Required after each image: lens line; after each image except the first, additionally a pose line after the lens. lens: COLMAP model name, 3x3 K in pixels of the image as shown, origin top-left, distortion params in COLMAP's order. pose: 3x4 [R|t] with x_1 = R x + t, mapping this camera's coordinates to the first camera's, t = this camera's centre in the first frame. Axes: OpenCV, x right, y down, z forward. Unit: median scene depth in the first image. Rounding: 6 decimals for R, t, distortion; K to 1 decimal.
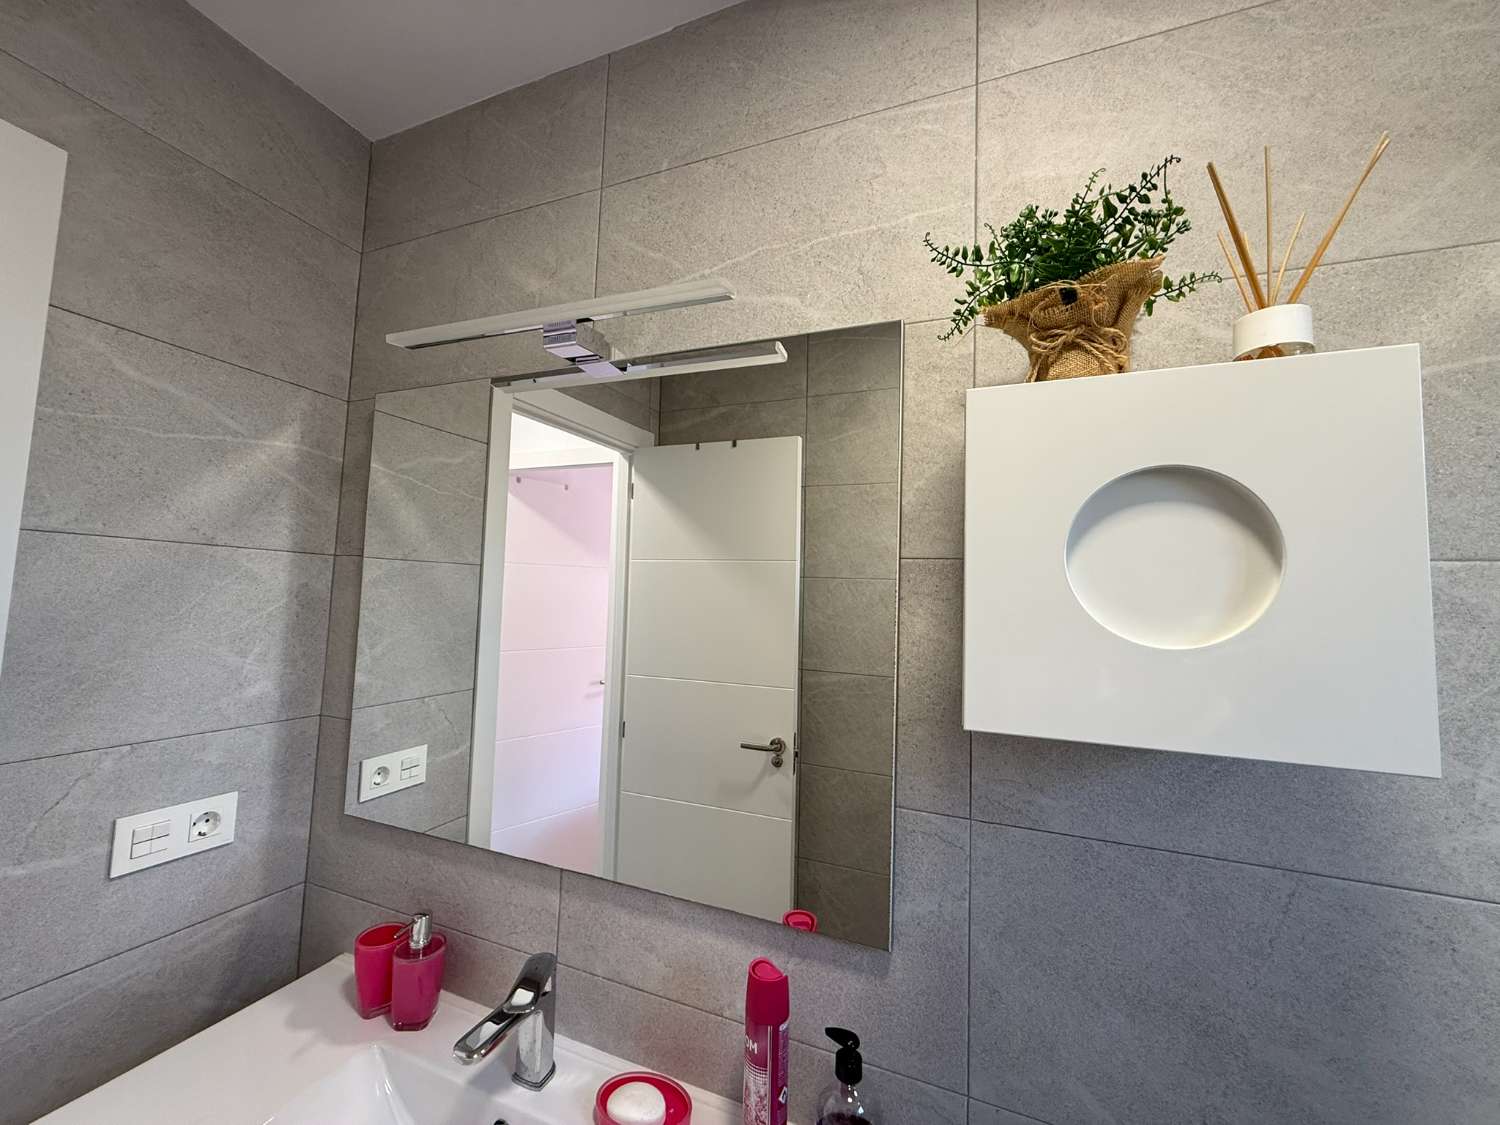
lens RADIAL K [[598.1, 0, 748.8], [0, 598.1, 559.2], [0, 0, 1]] dist [0.000032, 0.000282]
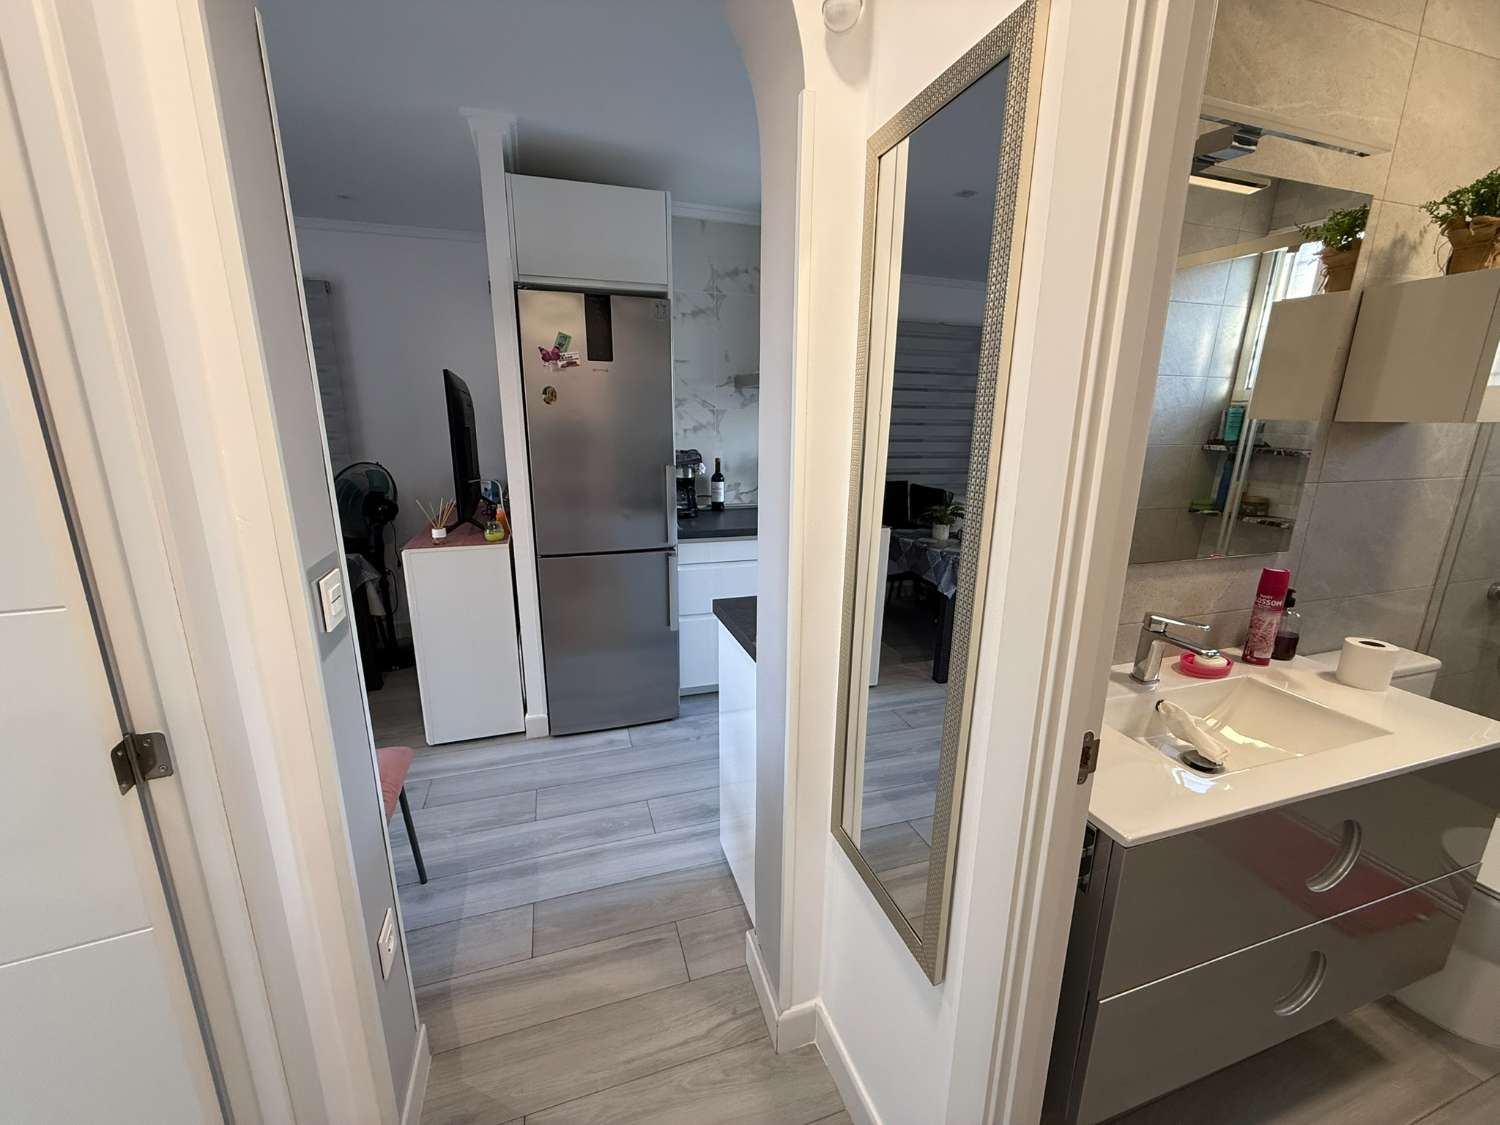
lens RADIAL K [[593.7, 0, 750.4], [0, 593.7, 559.3], [0, 0, 1]] dist [0.000004, -0.000148]
pose [[0.768976, -0.179999, 0.613414, -1.875586], [-0.026515, 0.949736, 0.311927, 0.076011], [-0.638728, -0.256129, 0.725551, 0.538289]]
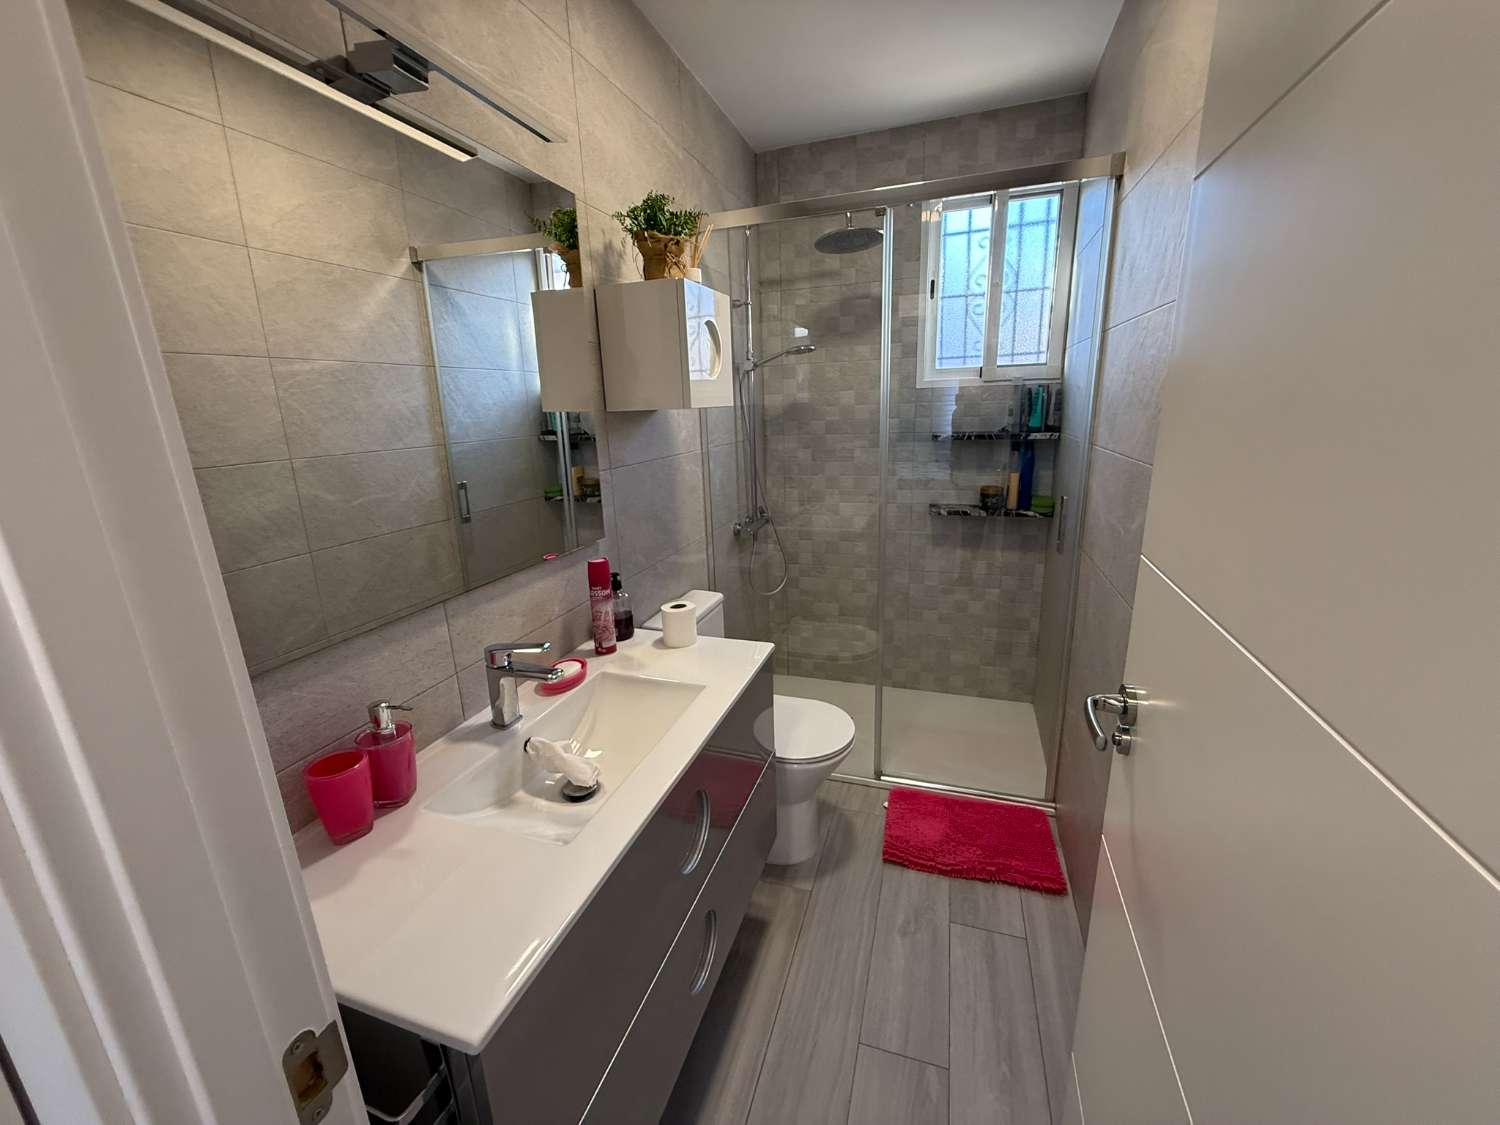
lens RADIAL K [[595.3, 0, 748.4], [0, 595.3, 559.7], [0, 0, 1]] dist [0.000127, 0.000021]
pose [[-0.059022, -0.286943, 0.956128, -1.425153], [-0.041550, 0.957673, 0.284842, 0.083755], [-0.997392, -0.022915, -0.068447, 0.491566]]
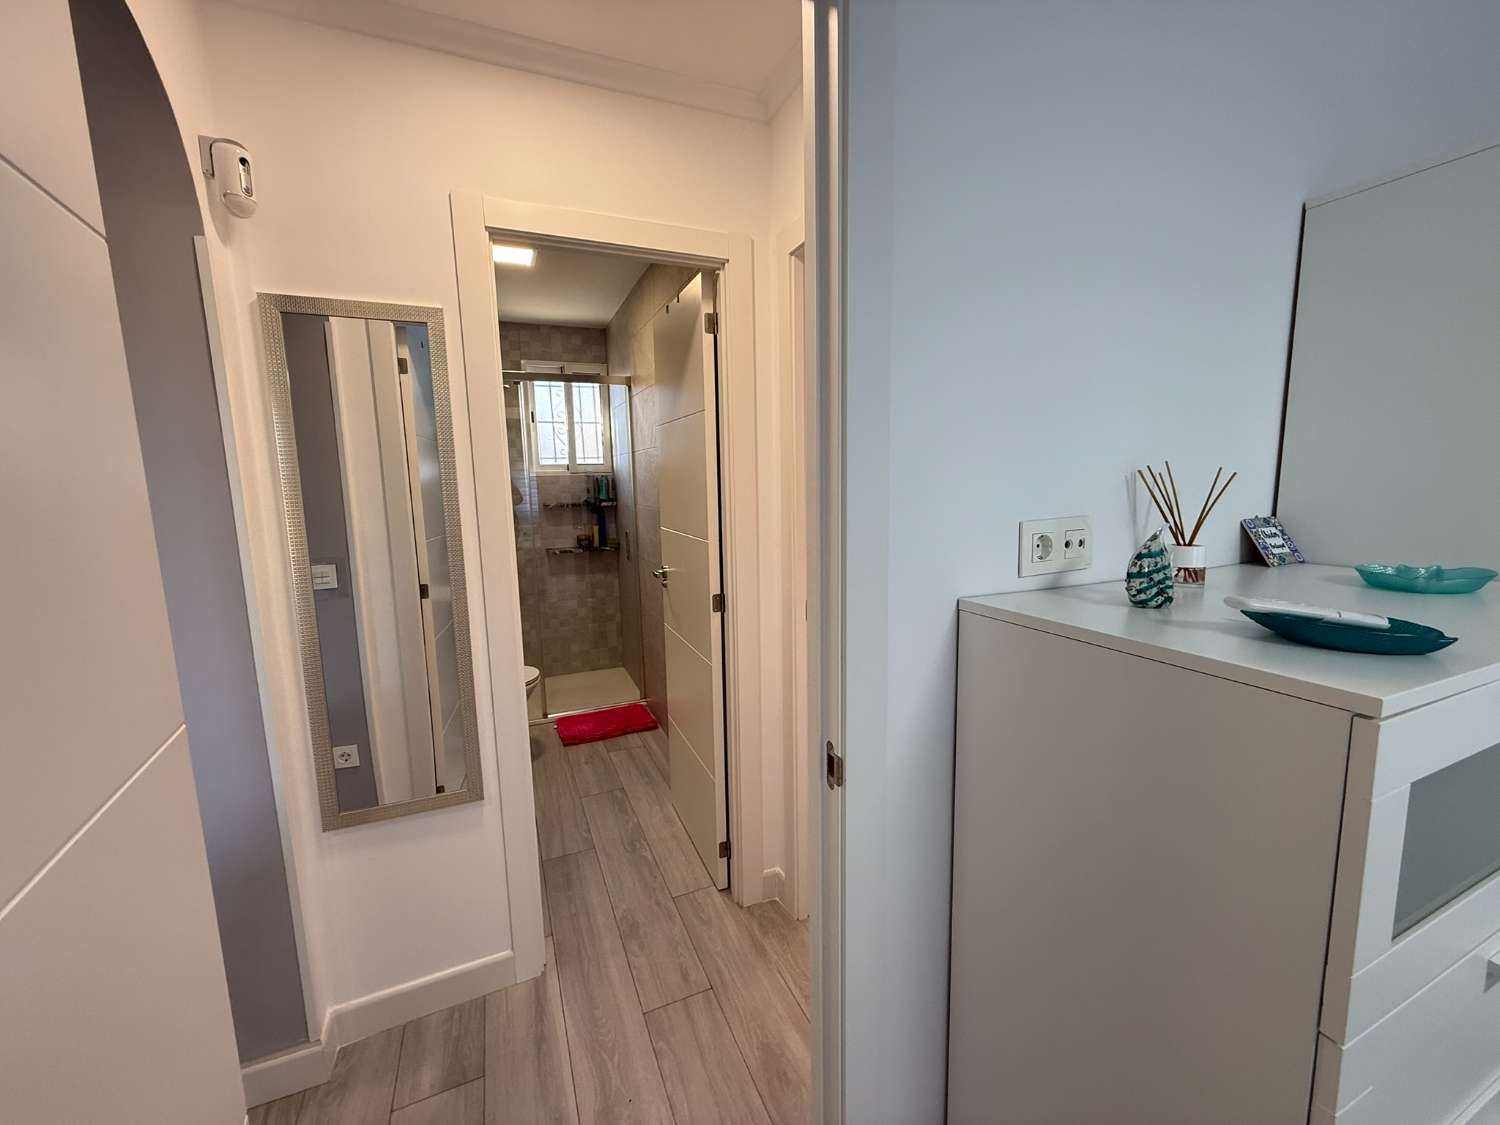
lens RADIAL K [[599.8, 0, 750.5], [0, 599.8, 553.2], [0, 0, 1]] dist [-0.000339, -0.000007]
pose [[-0.709609, -0.112385, 0.695575, -2.838845], [-0.057387, 0.993136, 0.101918, 0.095955], [-0.702255, 0.032404, -0.711187, 1.530089]]
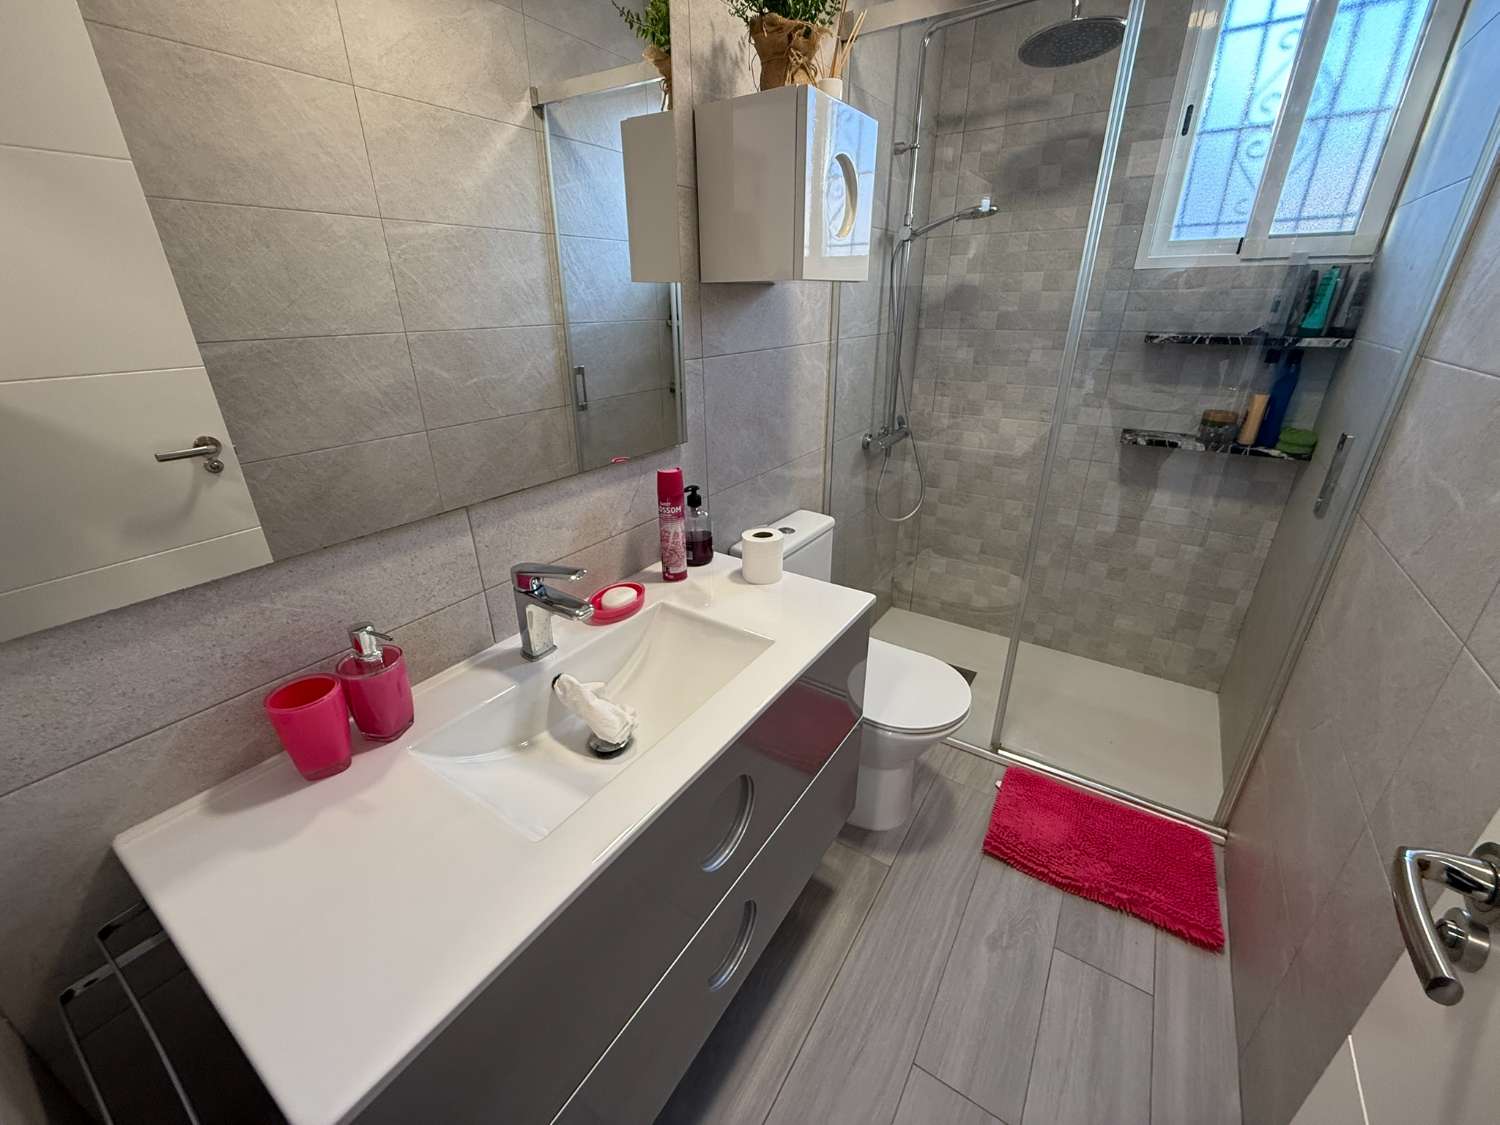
lens RADIAL K [[595.5, 0, 750.6], [0, 595.5, 558.6], [0, 0, 1]] dist [0.000996, 0.000109]
pose [[0.199495, -0.426278, 0.882320, -1.113445], [-0.056704, 0.893889, 0.444688, 0.130170], [-0.978257, -0.138744, 0.154155, 0.385038]]
